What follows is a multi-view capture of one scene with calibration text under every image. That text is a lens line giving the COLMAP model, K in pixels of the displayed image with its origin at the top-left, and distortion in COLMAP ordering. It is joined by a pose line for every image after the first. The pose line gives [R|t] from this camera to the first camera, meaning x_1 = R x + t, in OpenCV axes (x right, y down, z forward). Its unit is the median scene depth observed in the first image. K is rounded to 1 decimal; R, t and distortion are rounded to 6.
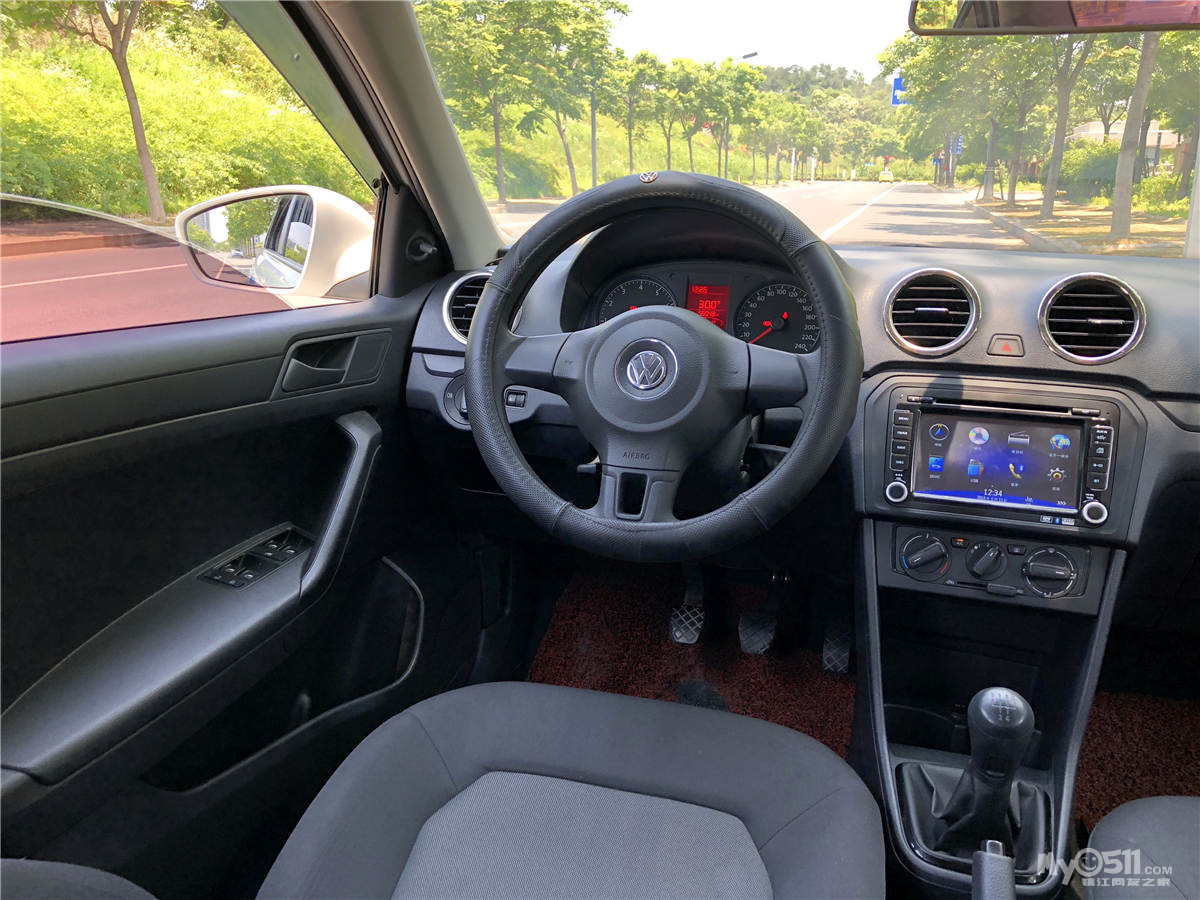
lens RADIAL K [[985.7, 0, 611.6], [0, 985.7, 445.6], [0, 0, 1]] dist [0.037449, -0.052483]
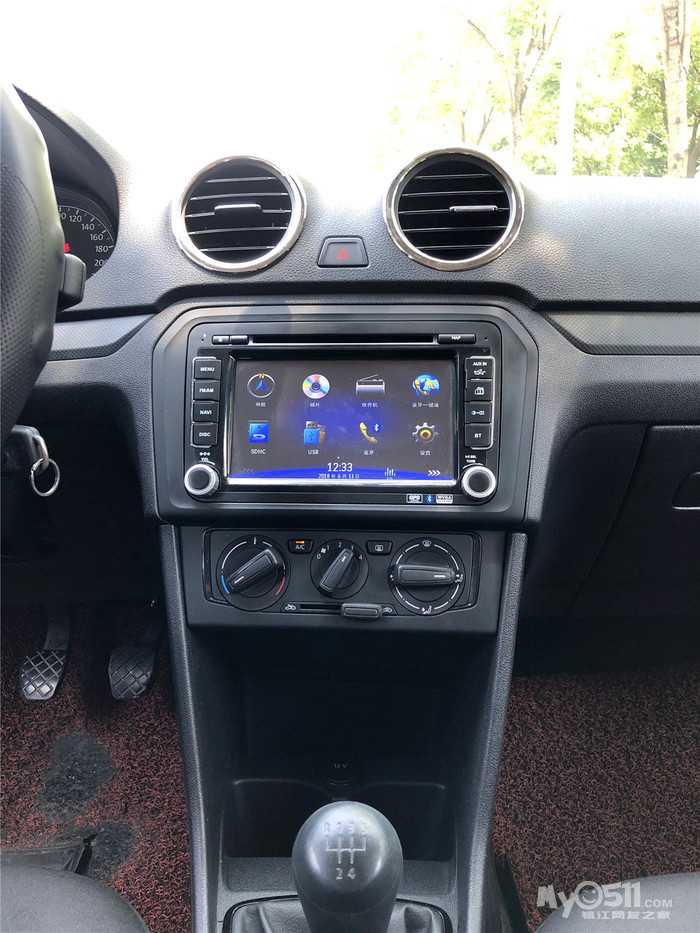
lens RADIAL K [[766.4, 0, 344.3], [0, 766.4, 469.1], [0, 0, 1]] dist [0.037449, -0.052483]
pose [[0.966005, -0.088058, 0.243065, 0.260631], [0.087513, 0.996078, 0.013060, 0.042146], [-0.243261, 0.008656, 0.969922, 0.493235]]
